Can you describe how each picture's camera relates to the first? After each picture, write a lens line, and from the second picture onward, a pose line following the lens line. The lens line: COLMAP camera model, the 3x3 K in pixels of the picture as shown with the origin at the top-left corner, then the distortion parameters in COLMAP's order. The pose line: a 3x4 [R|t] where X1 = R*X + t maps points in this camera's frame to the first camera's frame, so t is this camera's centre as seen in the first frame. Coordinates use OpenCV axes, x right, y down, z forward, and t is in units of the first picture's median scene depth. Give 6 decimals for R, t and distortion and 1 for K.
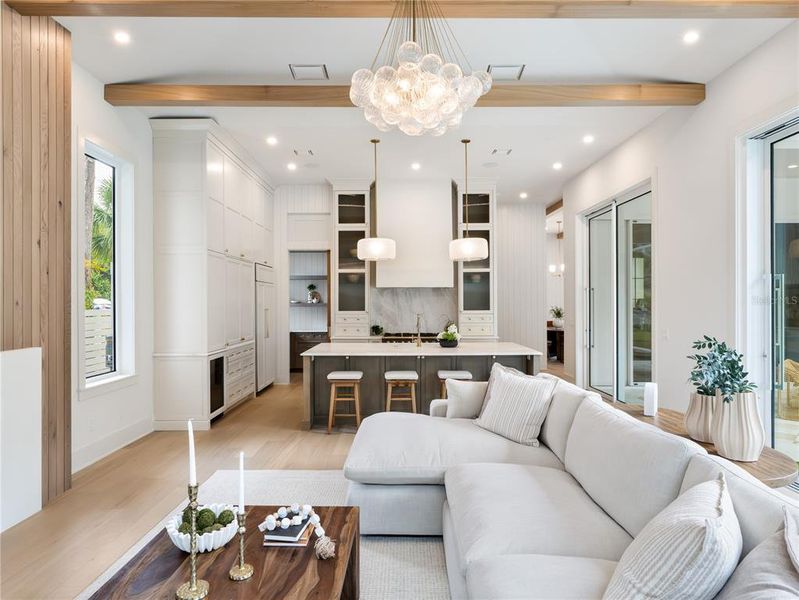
lens RADIAL K [[475.3, 0, 399.3], [0, 475.3, 302.4], [0, 0, 1]] dist [-0.011519, 0.002196]
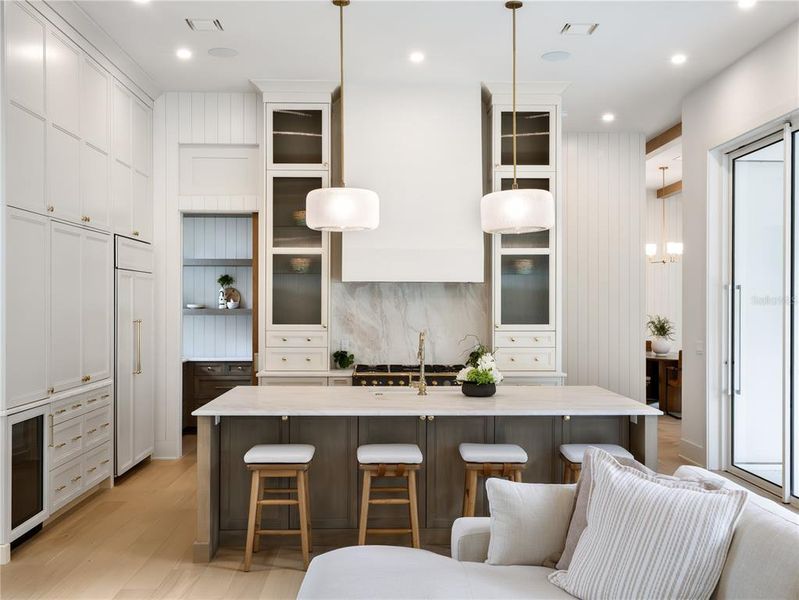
lens RADIAL K [[770.1, 0, 399.9], [0, 770.1, 301.0], [0, 0, 1]] dist [0.018164, 0.013059]
pose [[0.999667, 0.005375, 0.025236, -0.004811], [-0.005299, 0.999981, -0.003078, -0.007273], [-0.025252, 0.002943, 0.999677, 0.125550]]
